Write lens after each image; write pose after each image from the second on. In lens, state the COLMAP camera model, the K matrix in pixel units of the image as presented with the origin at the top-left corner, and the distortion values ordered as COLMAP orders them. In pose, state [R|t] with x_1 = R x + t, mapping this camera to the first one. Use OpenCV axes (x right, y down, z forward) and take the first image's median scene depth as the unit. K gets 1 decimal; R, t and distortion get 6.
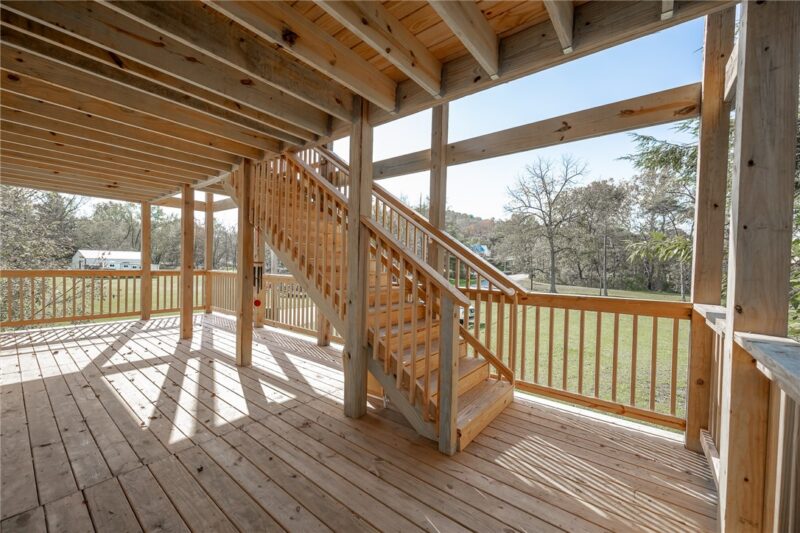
lens RADIAL K [[305.5, 0, 403.6], [0, 305.5, 266.8], [0, 0, 1]] dist [0.011356, -0.000011]
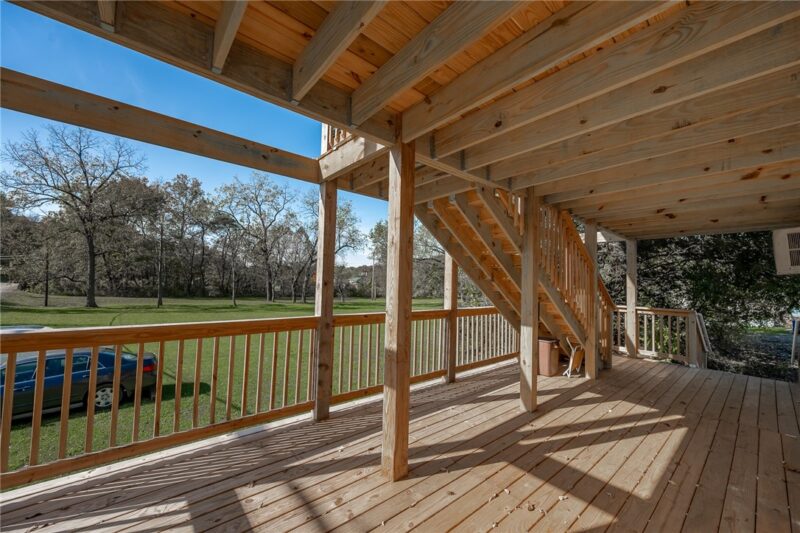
lens RADIAL K [[305.5, 0, 403.6], [0, 305.5, 266.8], [0, 0, 1]] dist [0.011356, -0.000011]
pose [[0.208523, 0.032281, 0.977485, -0.099200], [-0.016308, 0.999431, -0.029527, -0.006299], [-0.977881, -0.009784, 0.208931, 0.076173]]
